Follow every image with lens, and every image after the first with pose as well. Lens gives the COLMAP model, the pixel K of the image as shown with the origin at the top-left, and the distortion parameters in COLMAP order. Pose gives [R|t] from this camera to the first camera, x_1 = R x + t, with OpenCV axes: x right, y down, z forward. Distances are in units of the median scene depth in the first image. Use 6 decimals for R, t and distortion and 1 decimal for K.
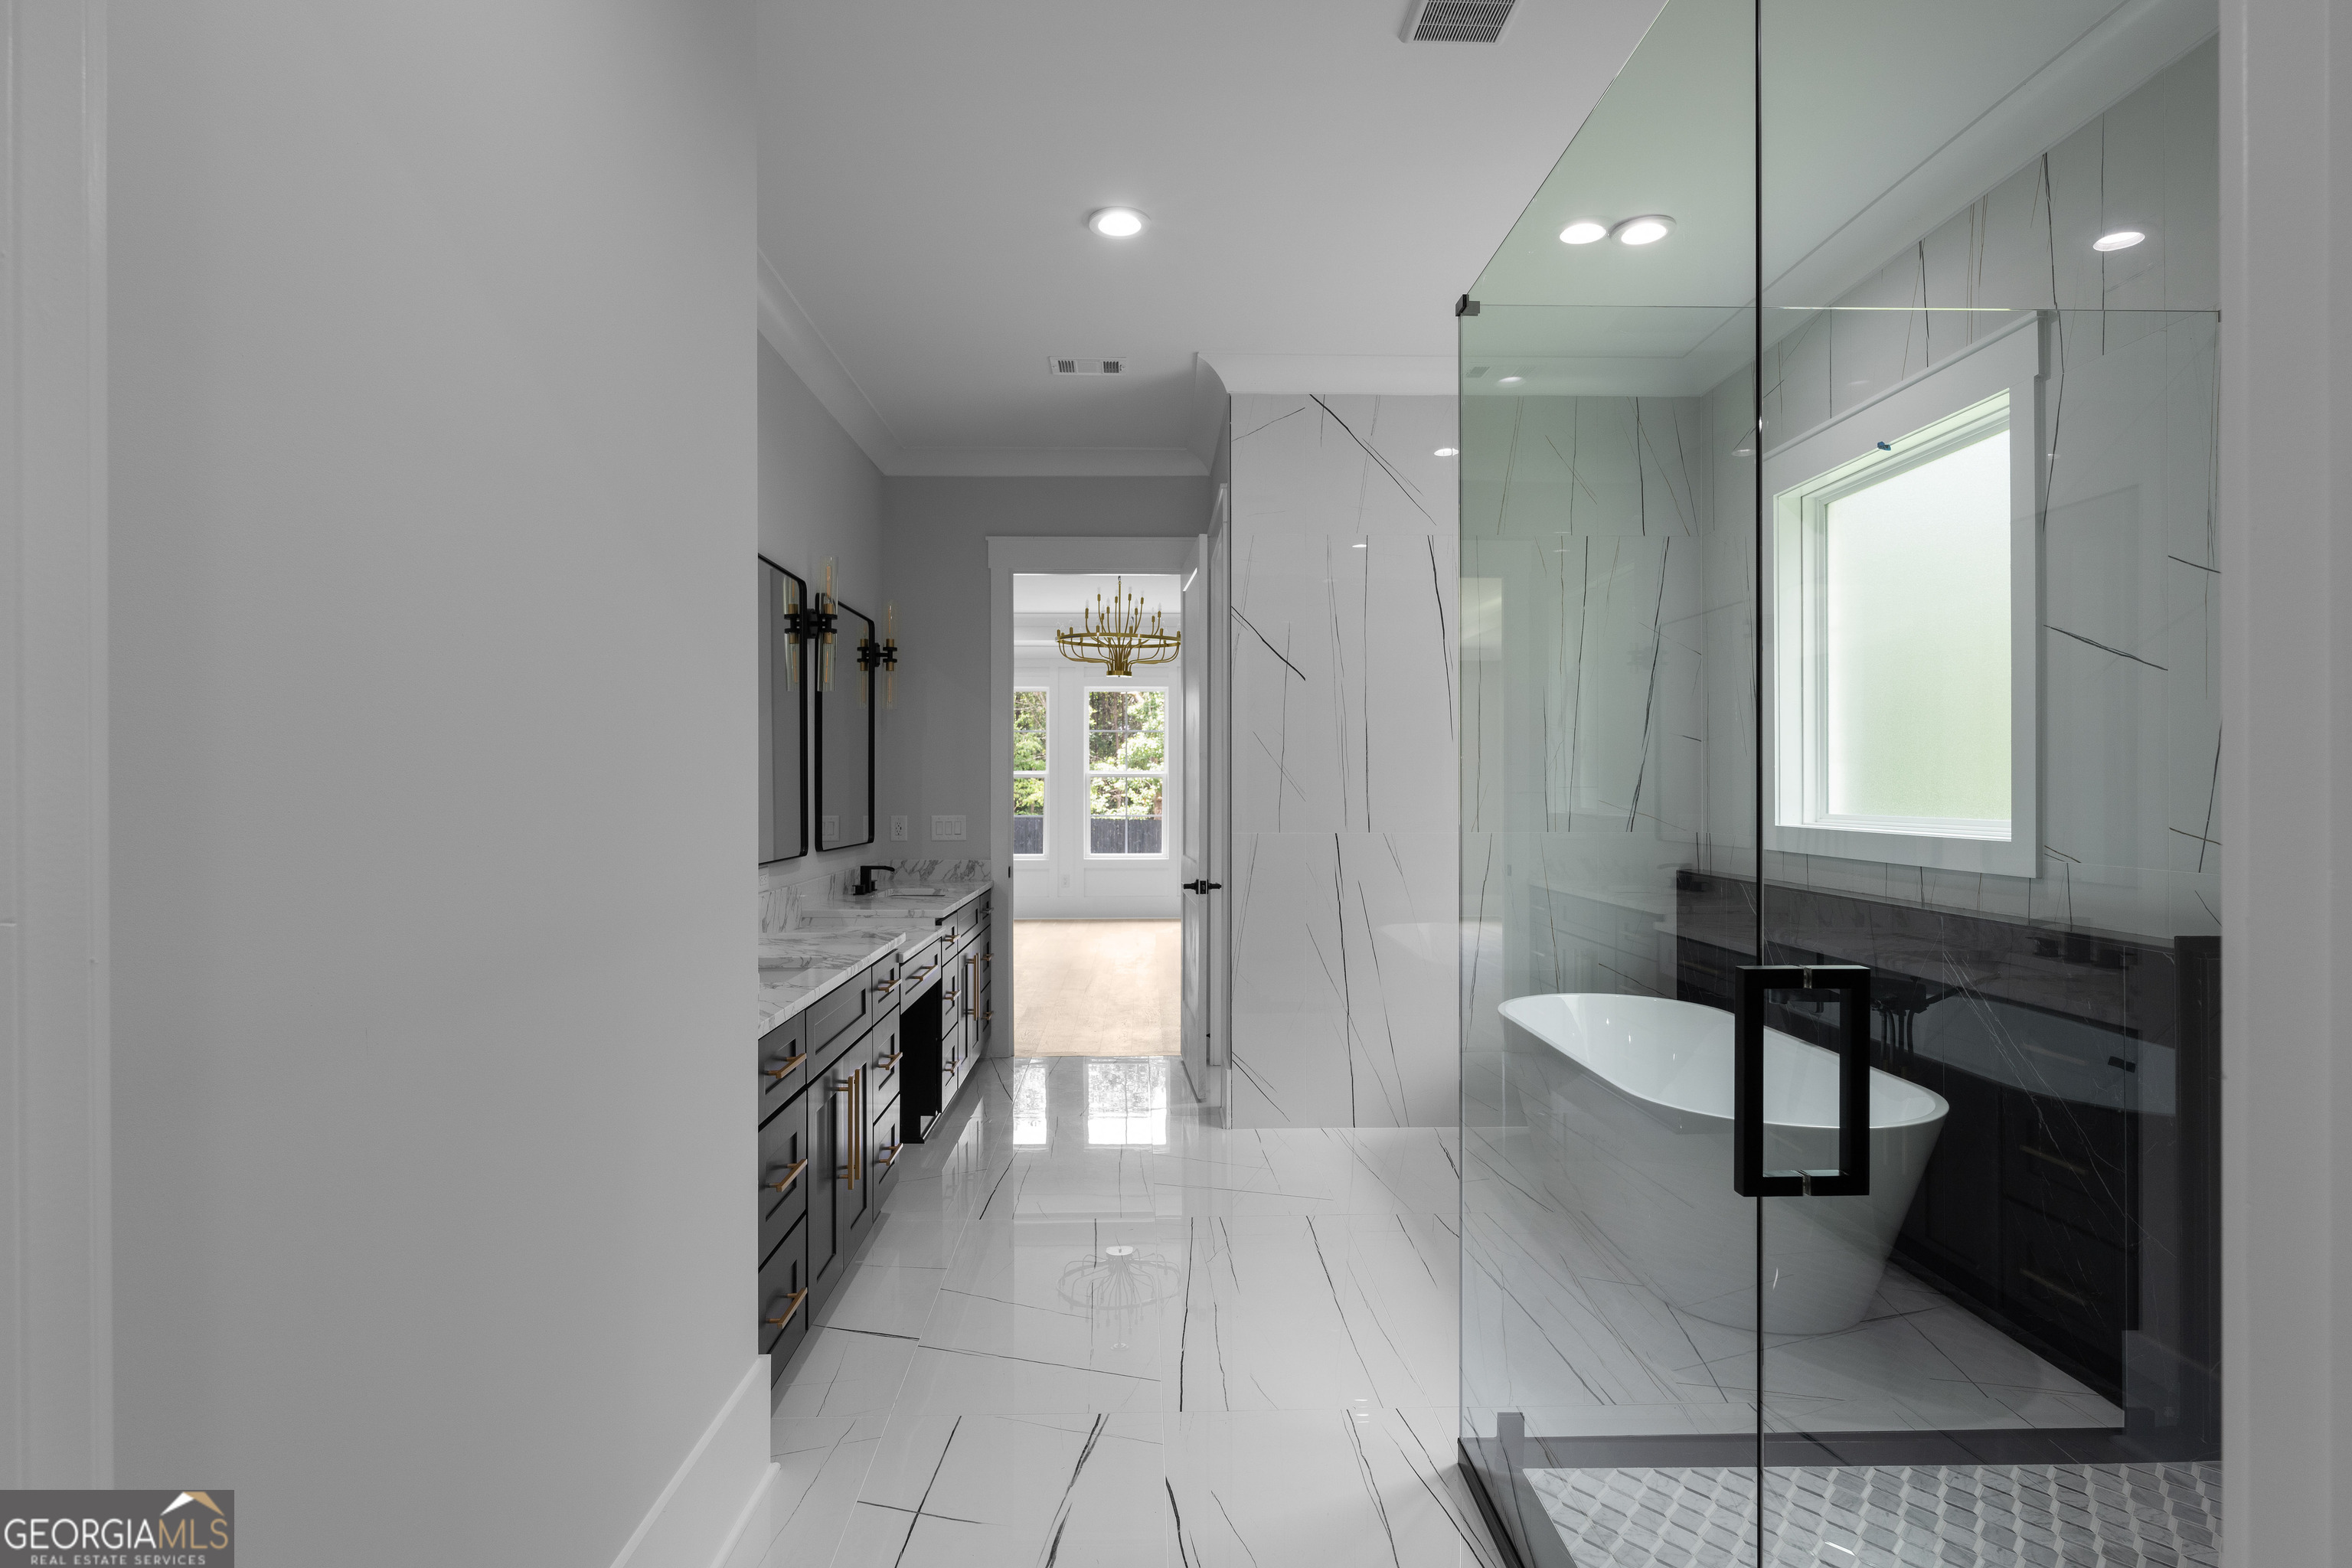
lens RADIAL K [[1288.5, 0, 1175.1], [0, 1288.5, 784.5], [0, 0, 1]] dist [-0.000016, 0.000000]
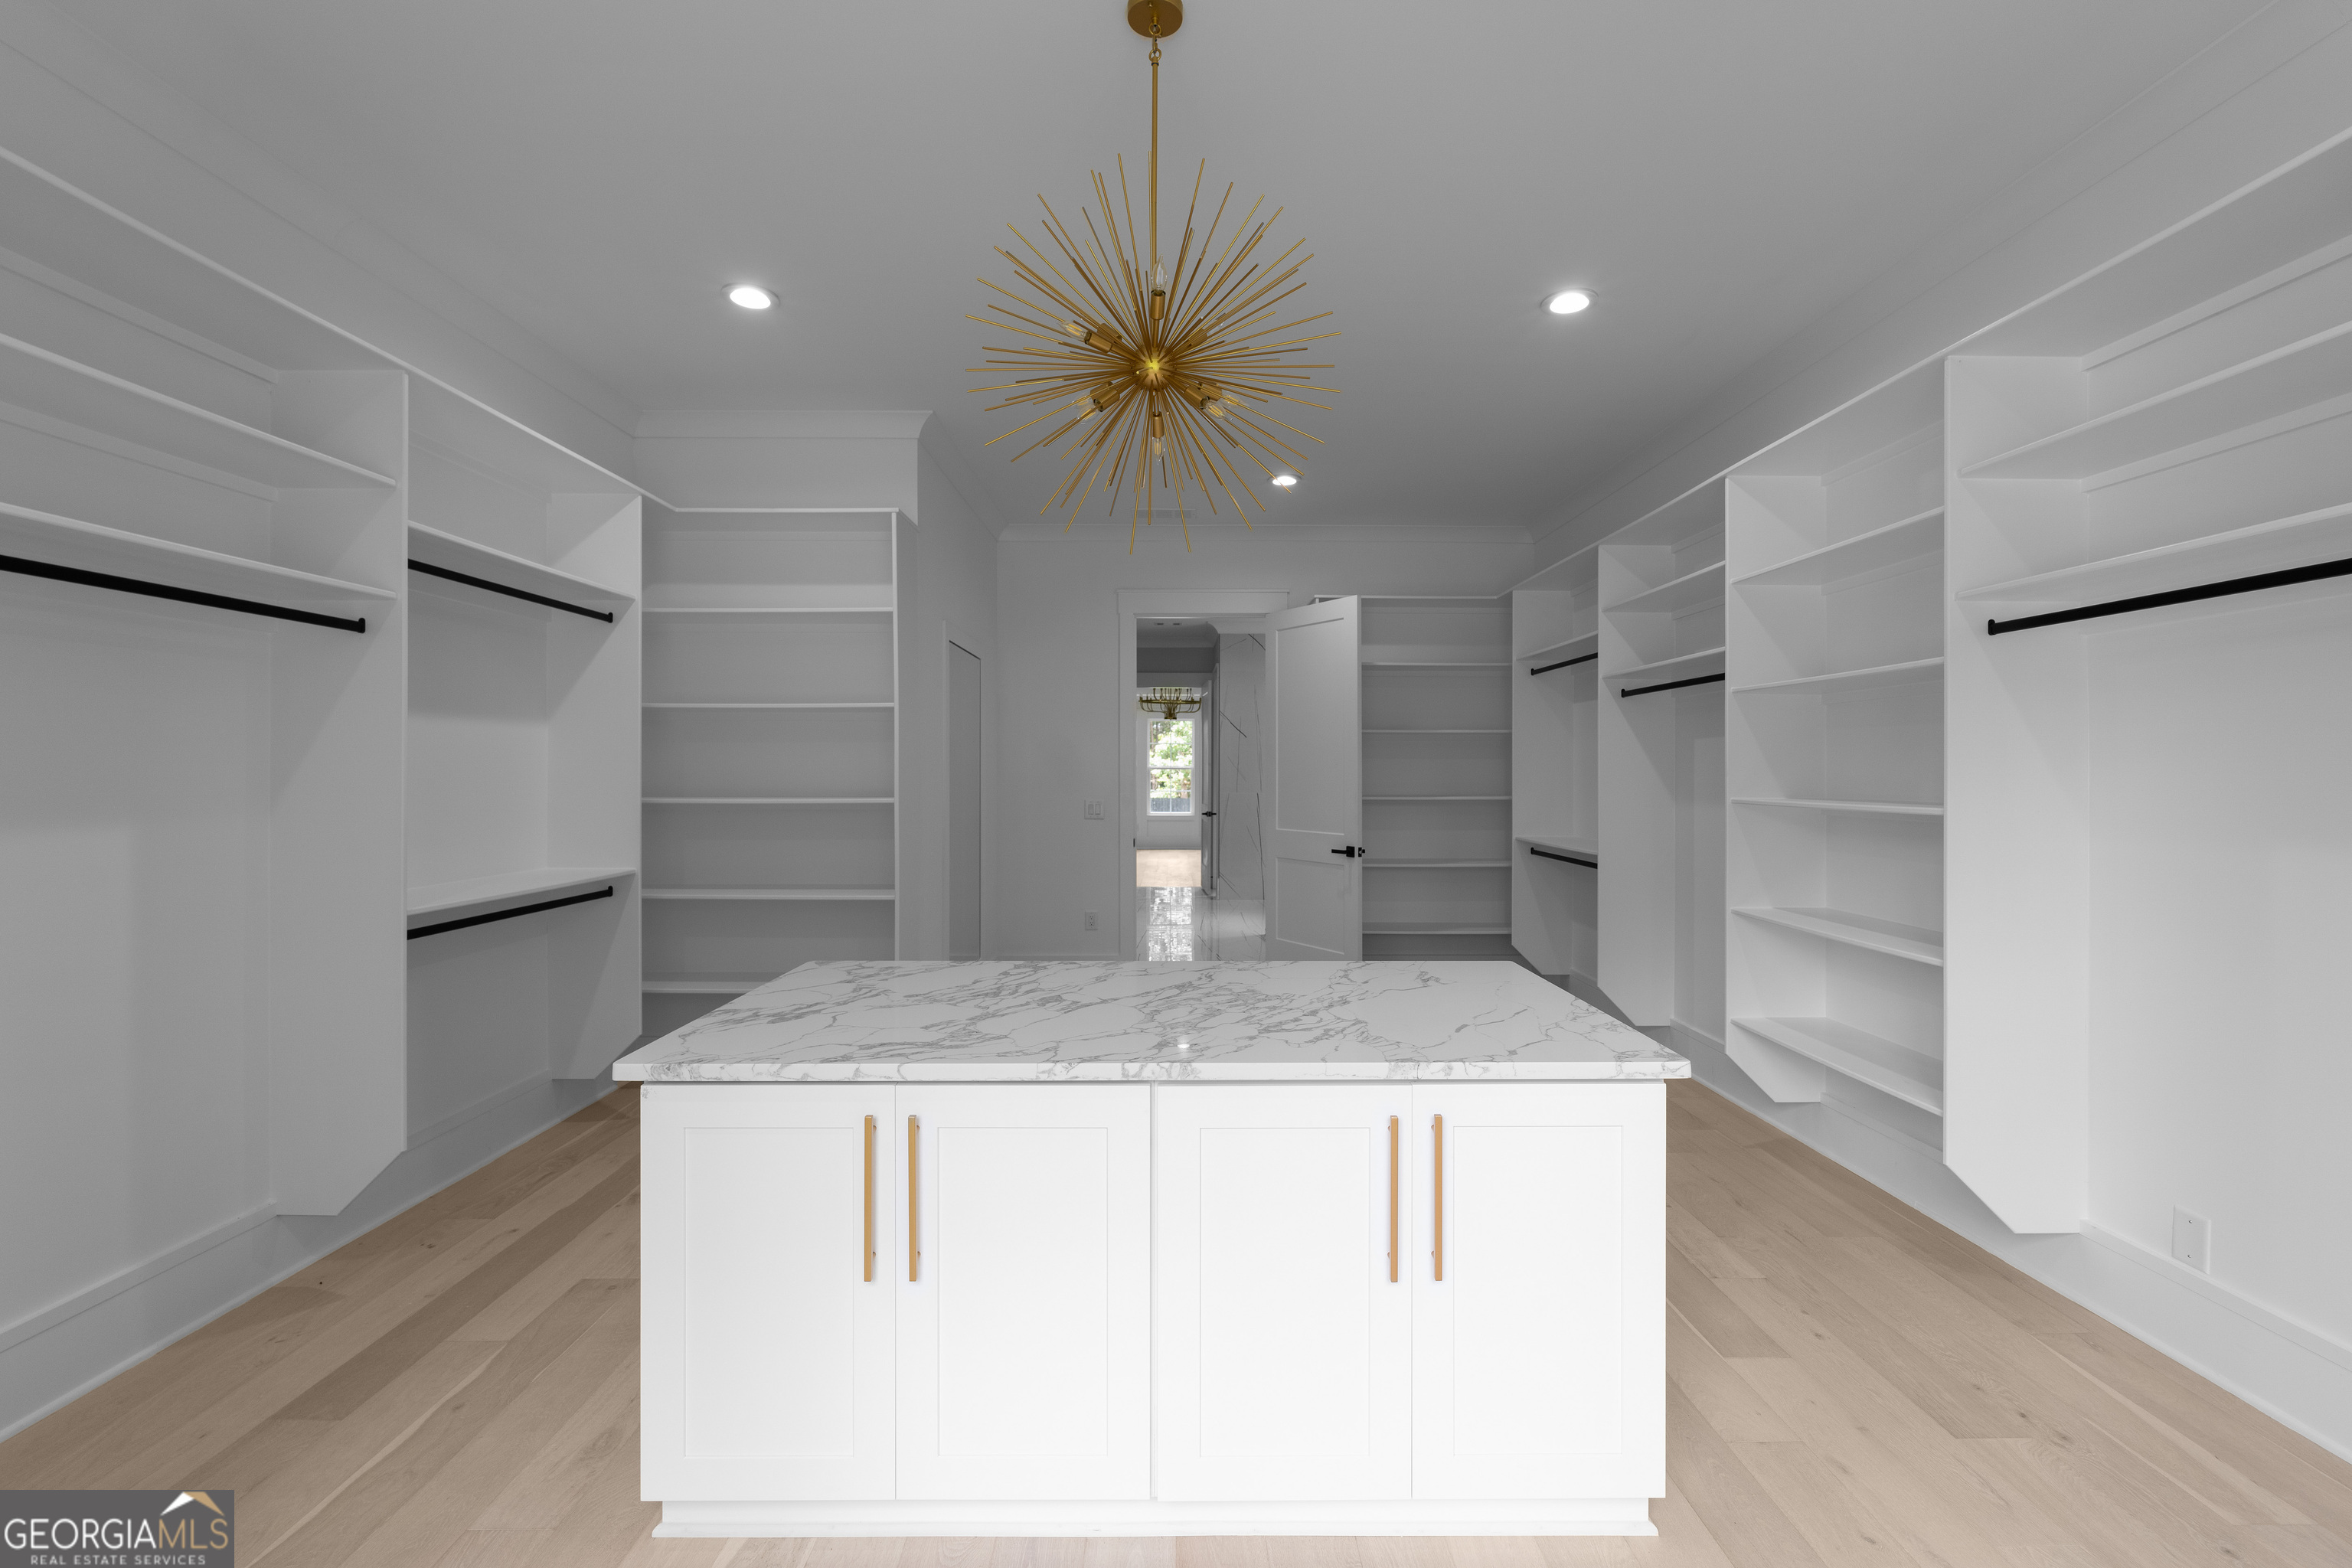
lens RADIAL K [[1082.9, 0, 1176.9], [0, 1082.9, 777.7], [0, 0, 1]] dist [0.000012, 0.000000]
pose [[0.999825, 0.004770, -0.018064, -0.002956], [-0.004660, 0.999970, 0.006153, -0.002078], [0.018092, -0.006068, 0.999818, -0.757493]]
